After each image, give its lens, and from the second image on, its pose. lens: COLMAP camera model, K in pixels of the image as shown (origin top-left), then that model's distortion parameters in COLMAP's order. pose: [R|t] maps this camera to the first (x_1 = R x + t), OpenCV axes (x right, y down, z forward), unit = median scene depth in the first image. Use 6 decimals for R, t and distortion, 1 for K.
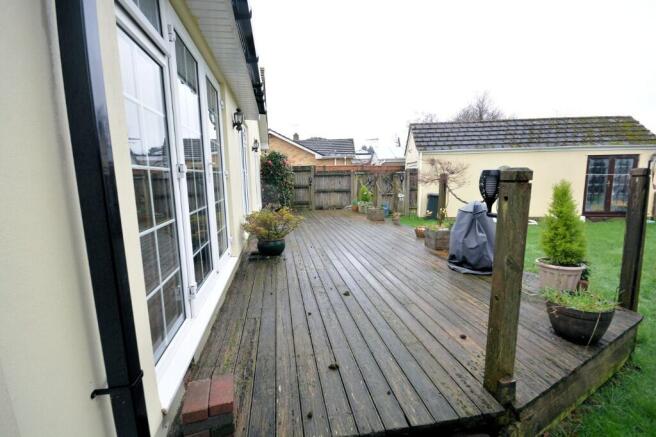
lens RADIAL K [[287.3, 0, 325.9], [0, 287.3, 216.3], [0, 0, 1]] dist [0.000109, -0.000906]
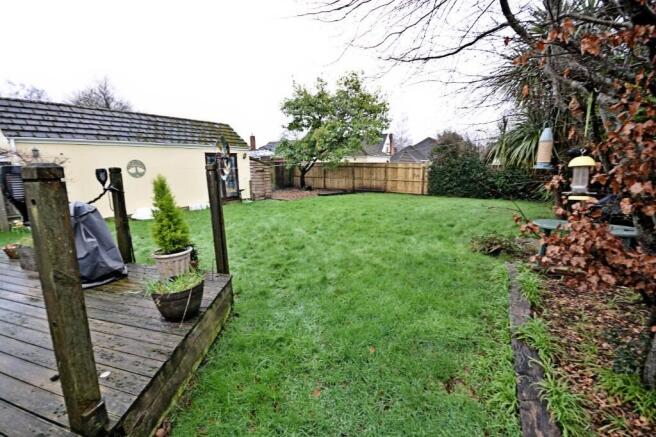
lens RADIAL K [[287.3, 0, 325.9], [0, 287.3, 216.3], [0, 0, 1]] dist [0.000109, -0.000906]
pose [[0.471831, -0.149537, 0.868915, 0.138776], [0.132209, 0.986369, 0.097959, 0.002611], [-0.871720, 0.068659, 0.485170, -0.036977]]
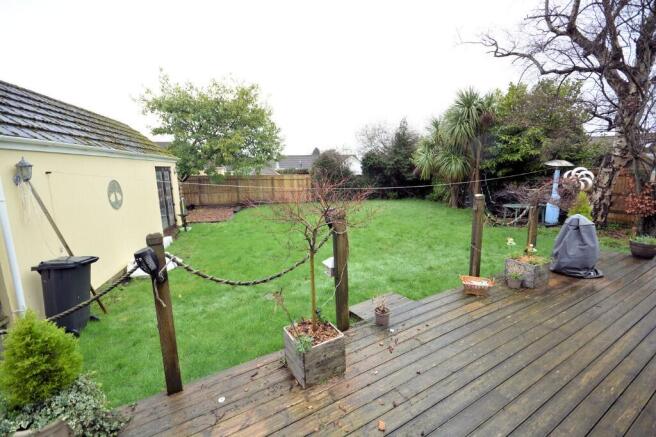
lens RADIAL K [[287.3, 0, 325.9], [0, 287.3, 216.3], [0, 0, 1]] dist [0.000109, -0.000906]
pose [[-0.358277, -0.131252, 0.924343, -0.160399], [0.159238, 0.966970, 0.199026, -0.371287], [-0.919935, 0.218497, -0.325543, 1.975346]]
